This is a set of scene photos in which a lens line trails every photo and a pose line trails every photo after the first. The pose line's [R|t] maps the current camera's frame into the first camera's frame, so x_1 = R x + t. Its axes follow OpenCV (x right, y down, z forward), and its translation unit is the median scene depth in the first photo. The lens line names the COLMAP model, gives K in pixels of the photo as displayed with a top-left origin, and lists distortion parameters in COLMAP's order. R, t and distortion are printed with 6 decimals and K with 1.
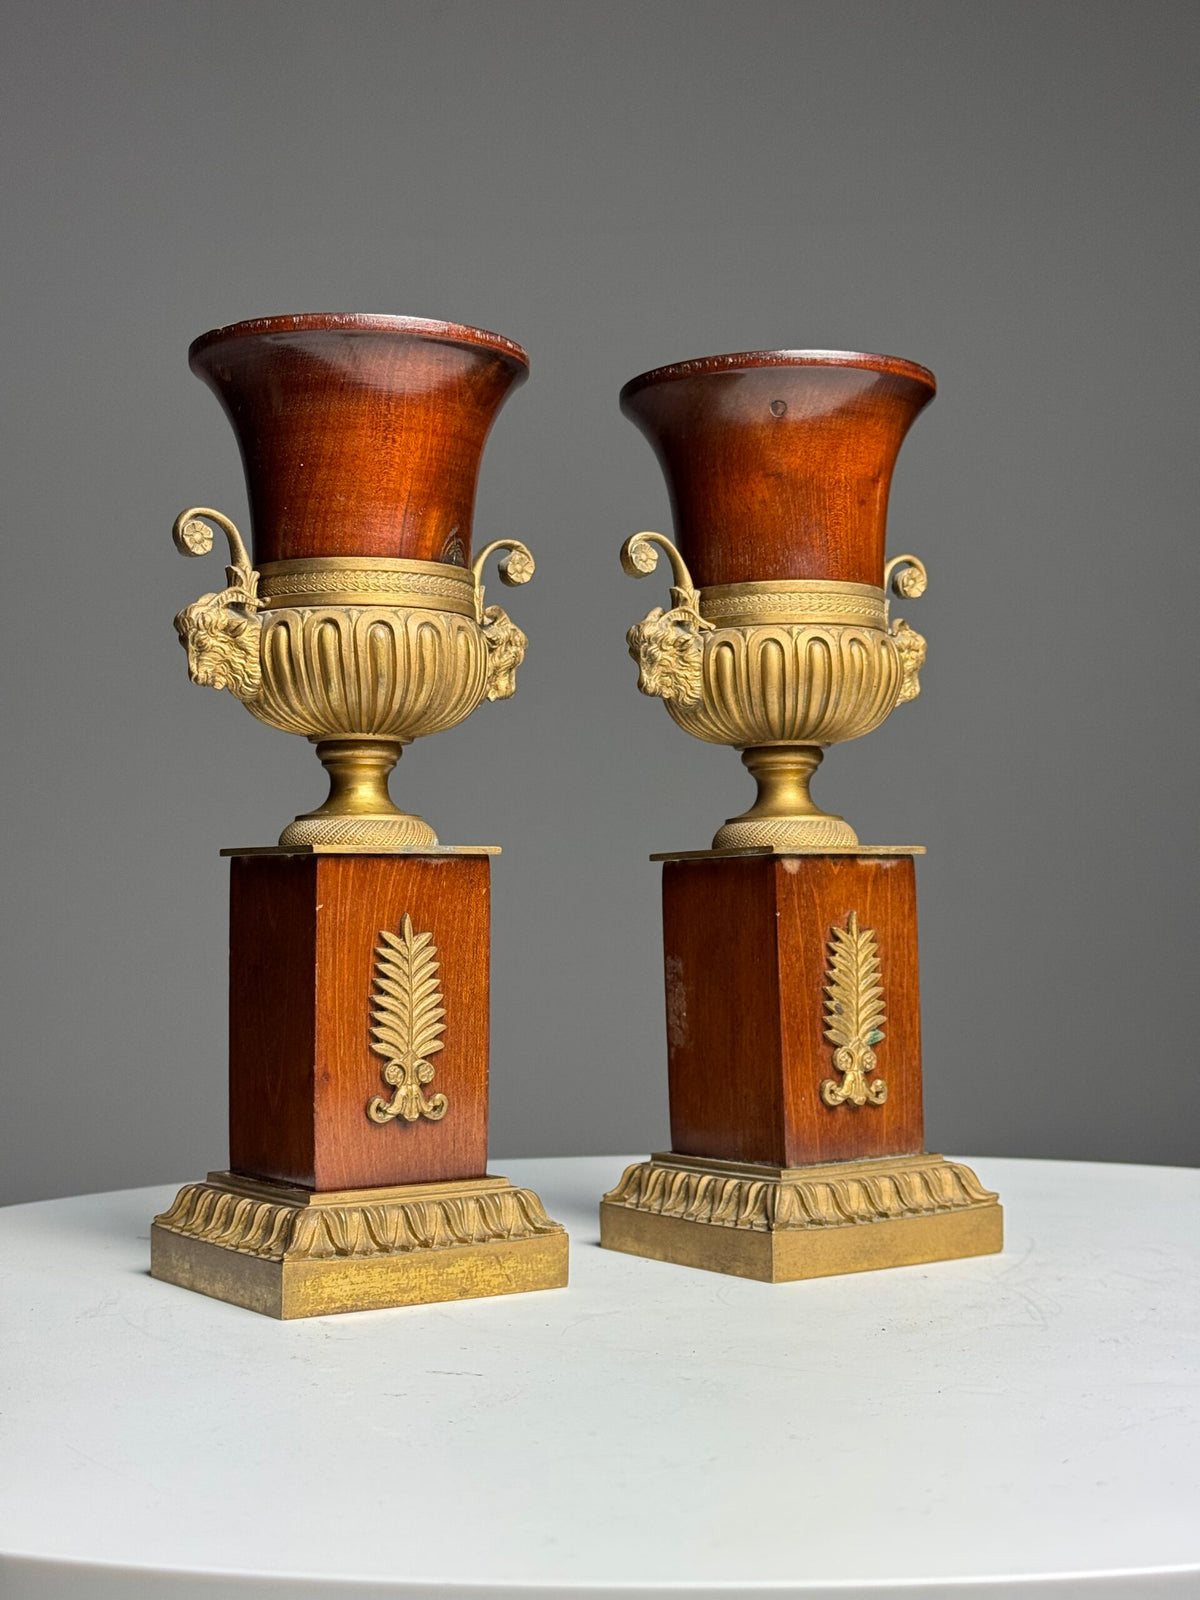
lens RADIAL K [[2300.4, 0, 595.8], [0, 2300.4, 804.5], [0, 0, 1]] dist [0.157956, -0.203953]
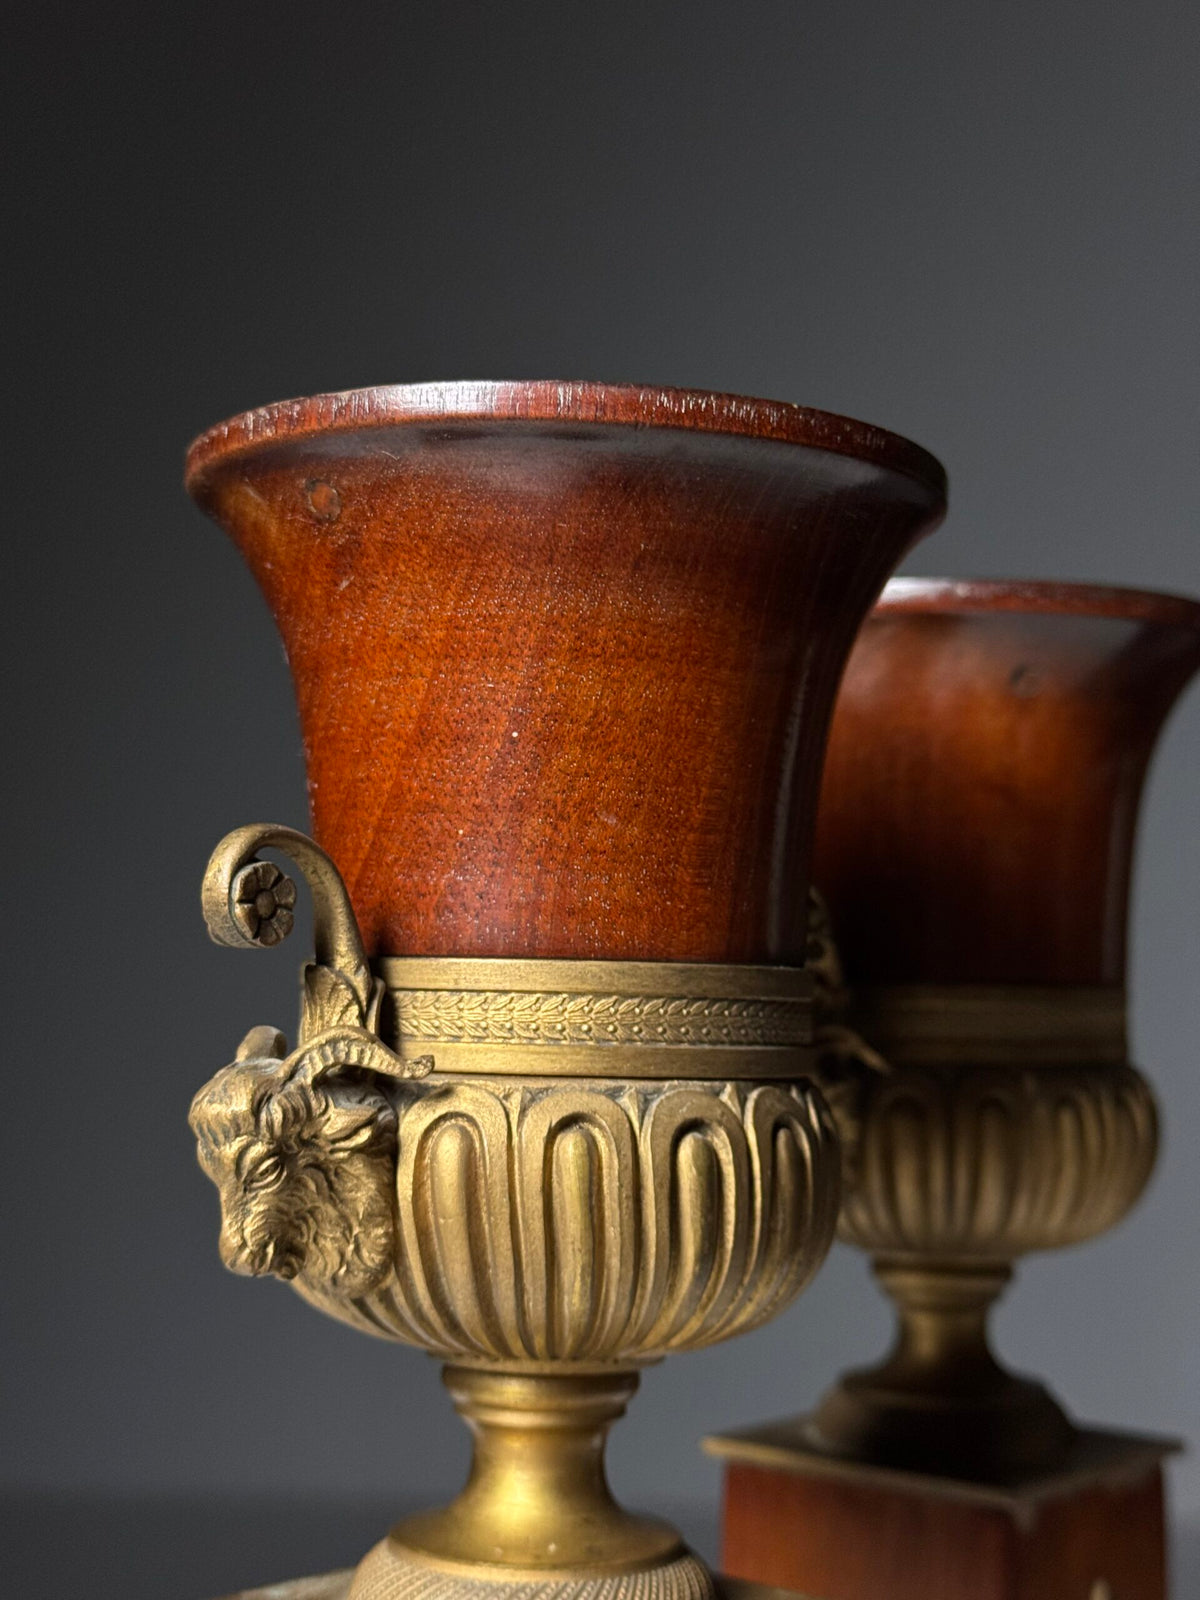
lens RADIAL K [[2309.2, 0, 614.1], [0, 2309.2, 821.7], [0, 0, 1]] dist [0.125760, -0.055599]
pose [[0.964668, 0.048336, 0.258996, -0.215692], [-0.038779, 0.998370, -0.041886, -0.113716], [-0.260598, 0.030362, 0.964970, 0.590961]]
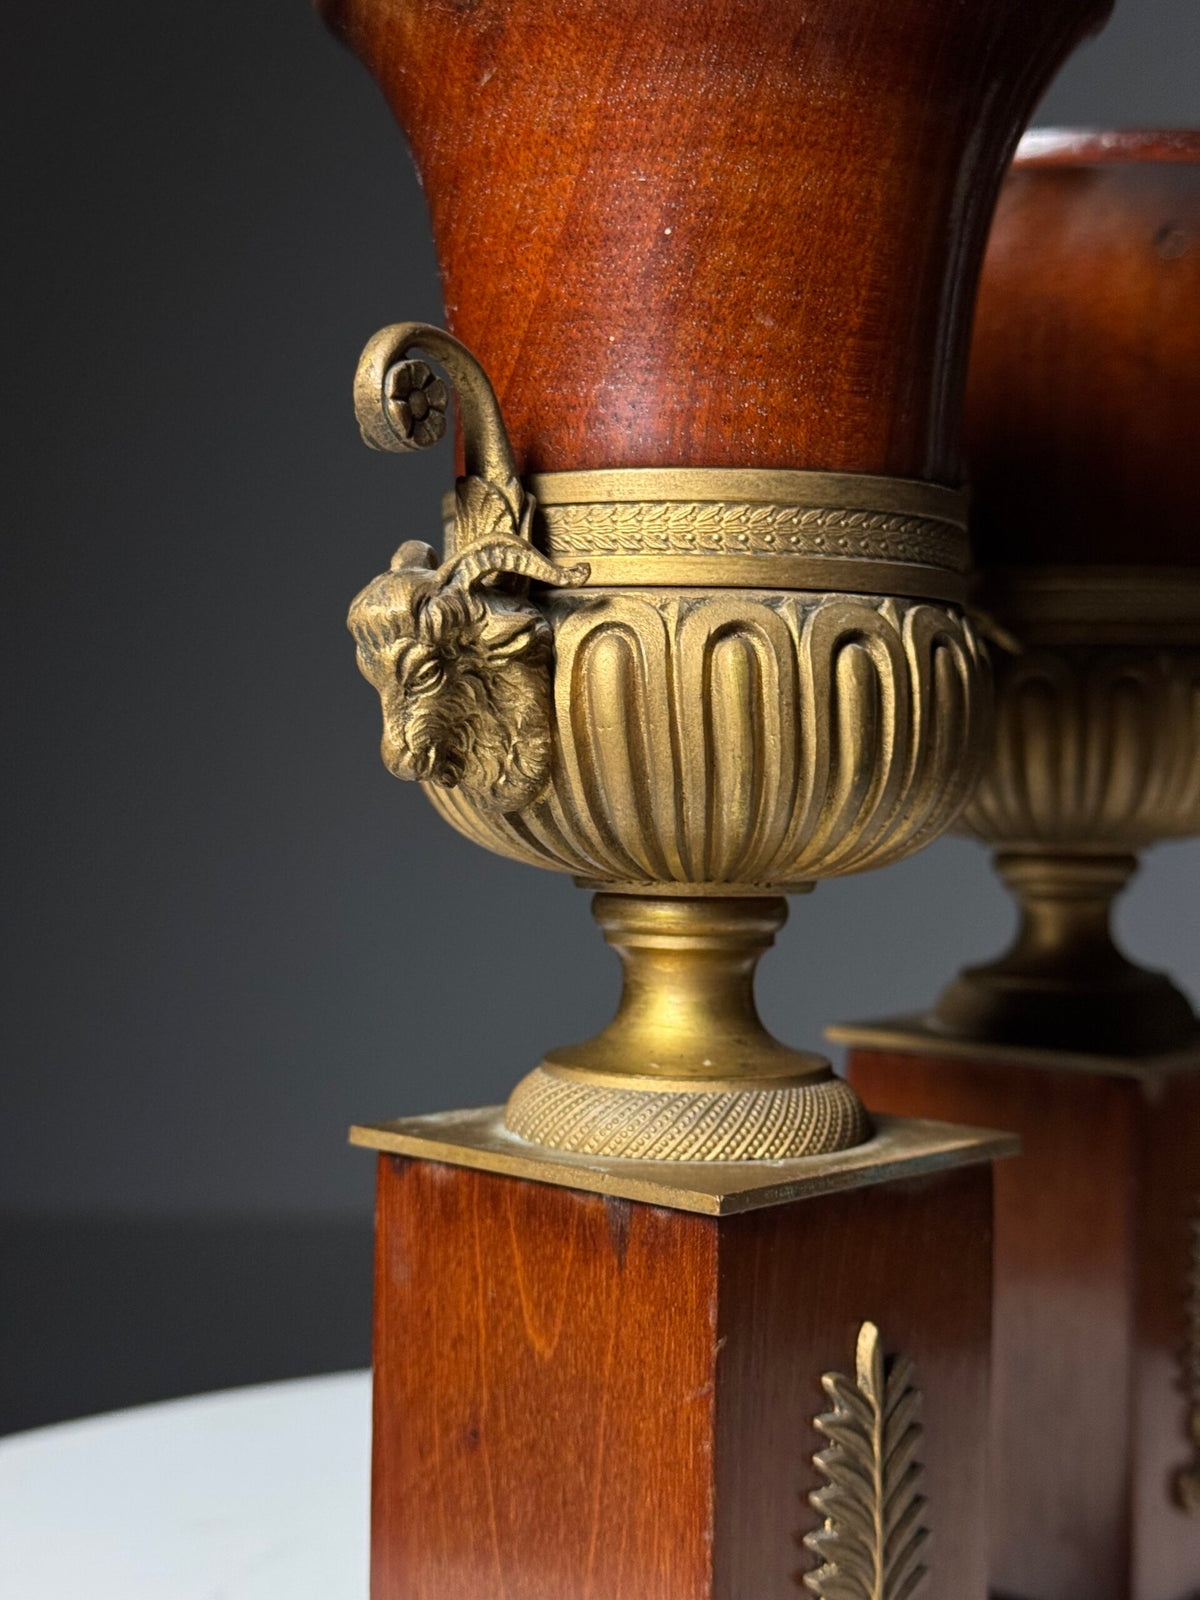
lens RADIAL K [[2300.4, 0, 595.8], [0, 2300.4, 804.5], [0, 0, 1]] dist [0.157956, -0.203953]
pose [[0.972890, 0.014309, 0.230825, -0.229293], [-0.029430, 0.997630, 0.062199, -0.072065], [-0.229388, -0.067306, 0.971005, 0.602661]]
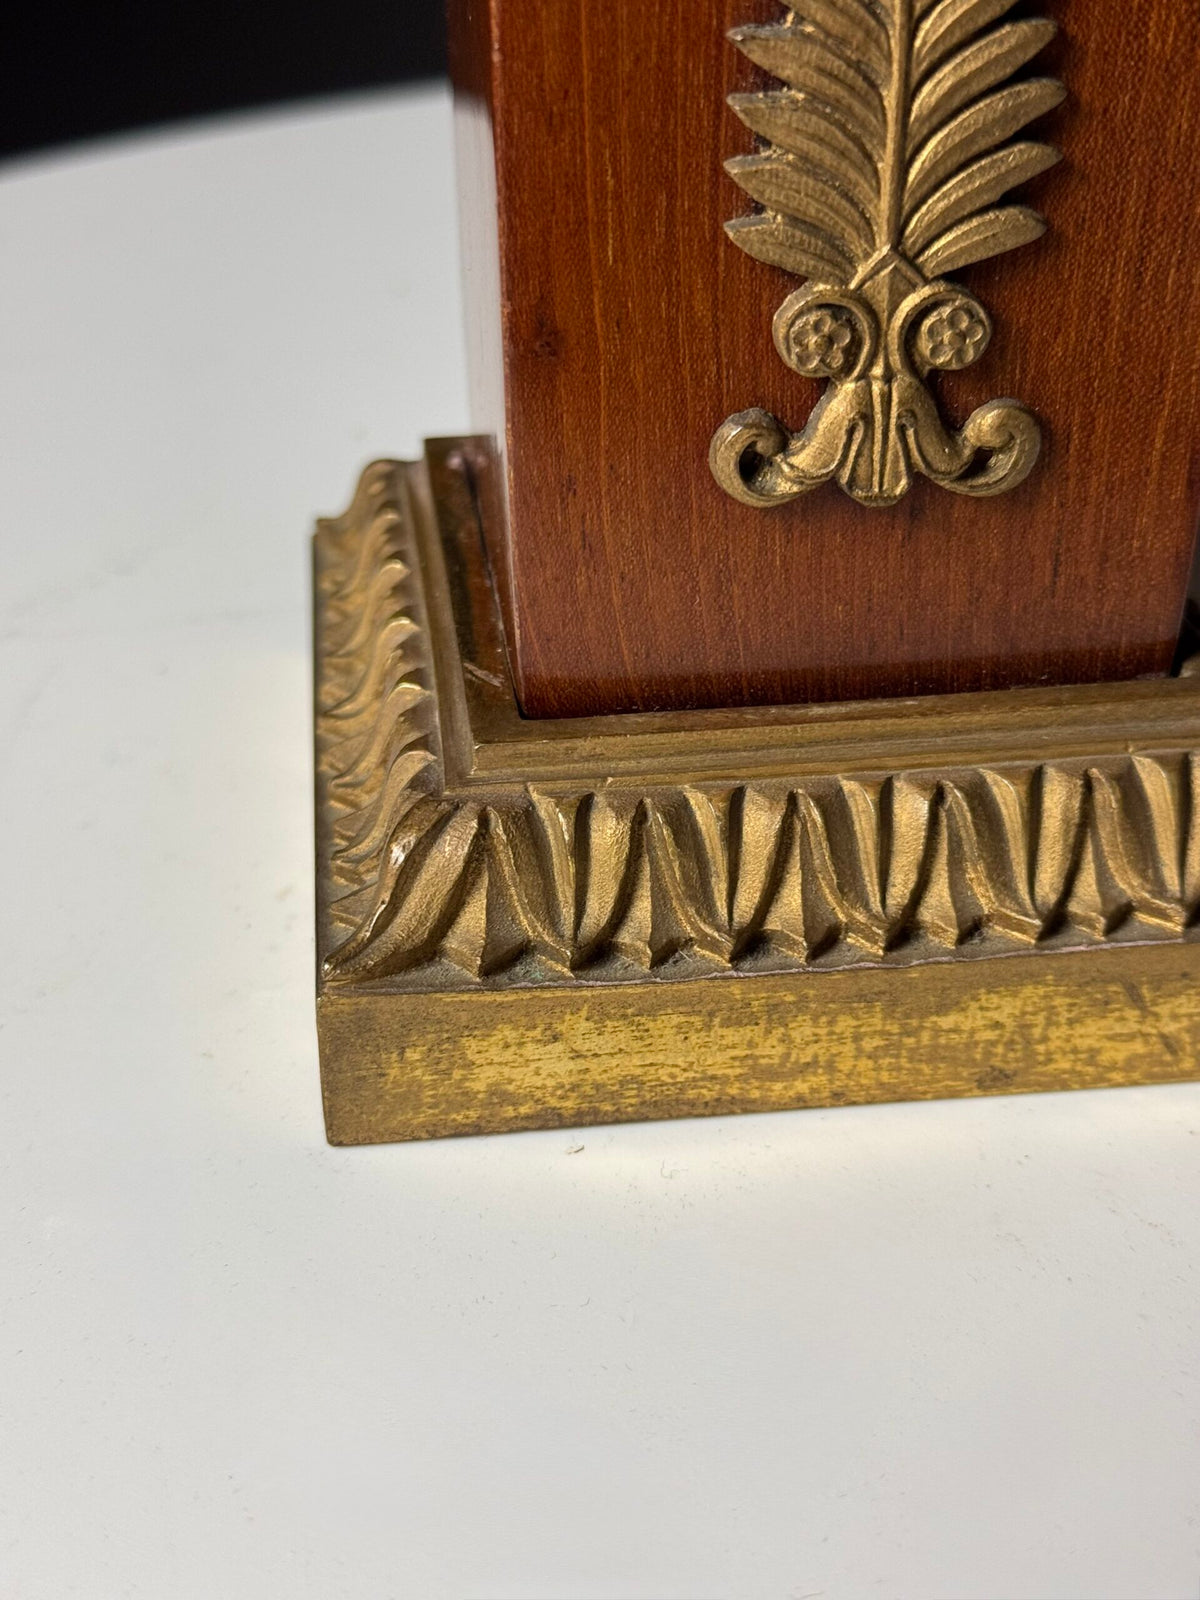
lens RADIAL K [[2300.4, 0, 595.8], [0, 2300.4, 804.5], [0, 0, 1]] dist [0.157956, -0.203953]
pose [[0.887075, 0.228201, -0.401275, 0.009245], [0.028411, 0.840629, 0.540865, 0.016310], [0.460750, -0.491189, 0.739218, 0.754289]]
